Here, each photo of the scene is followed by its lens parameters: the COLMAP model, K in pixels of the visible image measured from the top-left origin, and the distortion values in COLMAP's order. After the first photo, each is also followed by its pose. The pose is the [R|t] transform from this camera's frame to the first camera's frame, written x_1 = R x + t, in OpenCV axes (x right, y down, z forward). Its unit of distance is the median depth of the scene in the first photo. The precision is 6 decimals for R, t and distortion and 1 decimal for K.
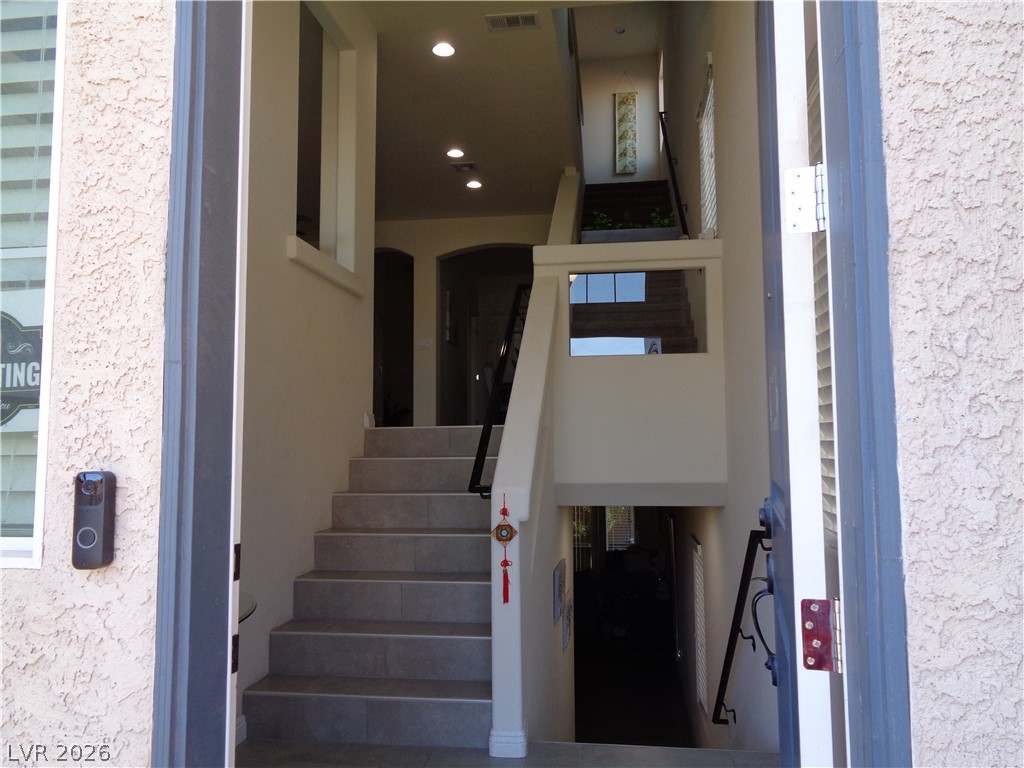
lens RADIAL K [[774.9, 0, 515.4], [0, 774.9, 384.4], [0, 0, 1]] dist [0.006394, 0.012086]
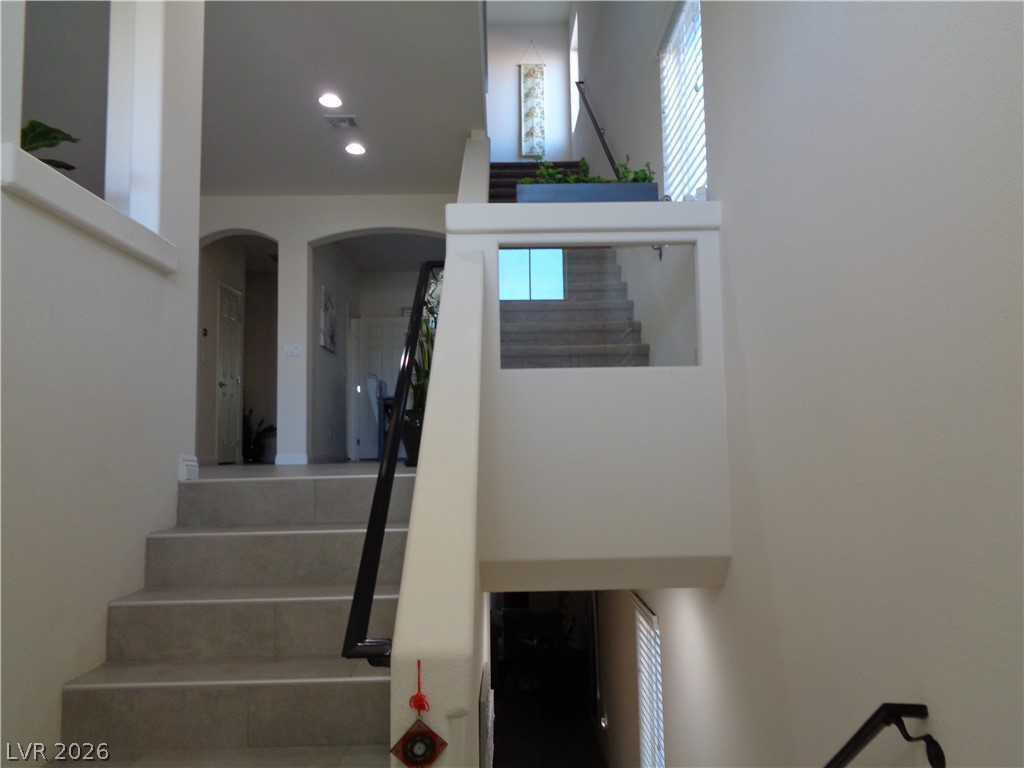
lens RADIAL K [[774.9, 0, 508.9], [0, 774.9, 378.4], [0, 0, 1]] dist [0.006394, 0.012086]
pose [[0.989775, 0.001948, 0.142624, -0.009681], [0.000515, 0.999851, -0.017234, -0.008958], [-0.142636, 0.017132, 0.989627, 0.178912]]
